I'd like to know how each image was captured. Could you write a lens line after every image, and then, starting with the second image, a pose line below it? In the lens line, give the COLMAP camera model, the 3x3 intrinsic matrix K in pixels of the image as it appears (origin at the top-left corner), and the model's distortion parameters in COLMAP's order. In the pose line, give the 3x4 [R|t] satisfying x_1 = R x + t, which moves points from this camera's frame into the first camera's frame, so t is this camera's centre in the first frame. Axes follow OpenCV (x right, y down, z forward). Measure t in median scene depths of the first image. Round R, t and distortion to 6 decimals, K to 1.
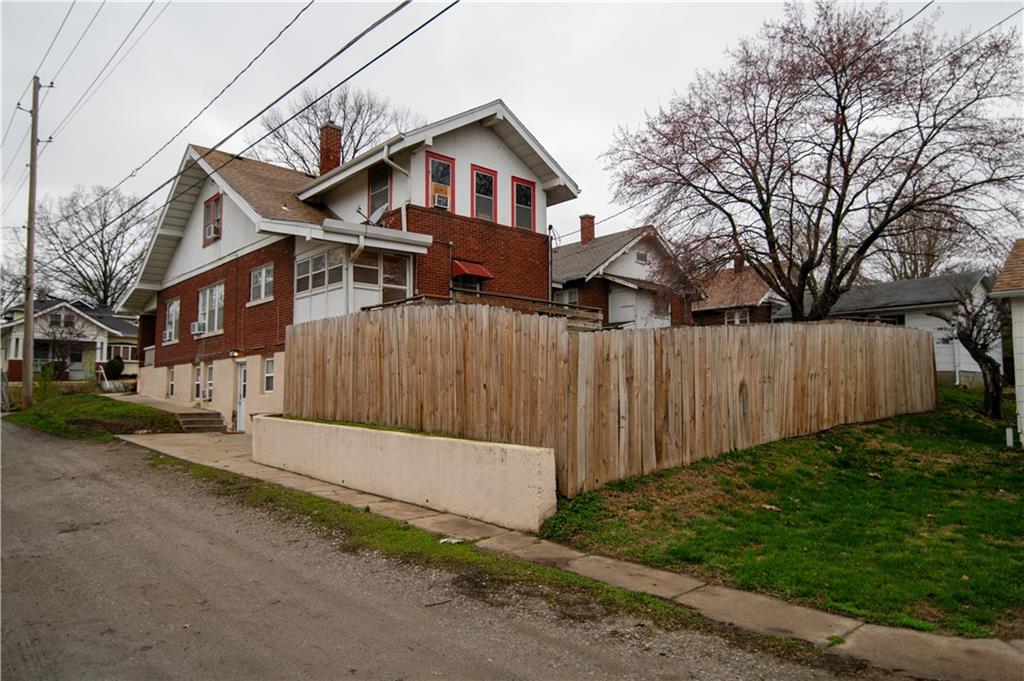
lens RADIAL K [[661.3, 0, 505.0], [0, 661.3, 342.4], [0, 0, 1]] dist [-0.001426, 0.002584]
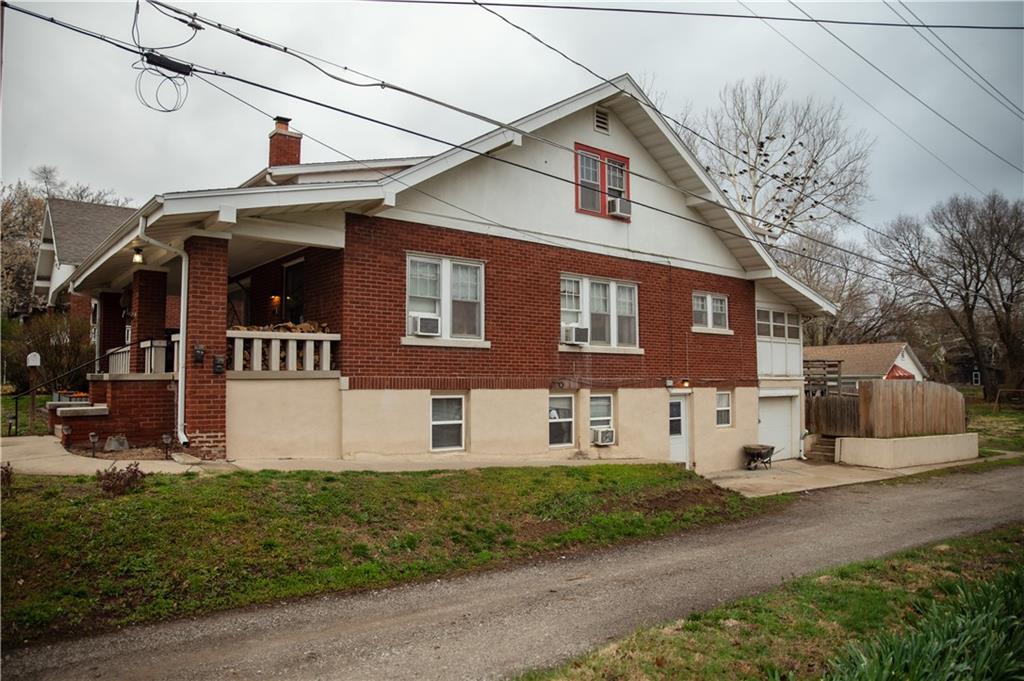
lens RADIAL K [[661.3, 0, 516.1], [0, 661.3, 341.1], [0, 0, 1]] dist [-0.001426, 0.002584]
pose [[0.034807, 0.059509, 0.997621, -1.325431], [-0.084202, 0.994851, -0.056406, 0.030199], [-0.995841, -0.082038, 0.039638, 1.245020]]
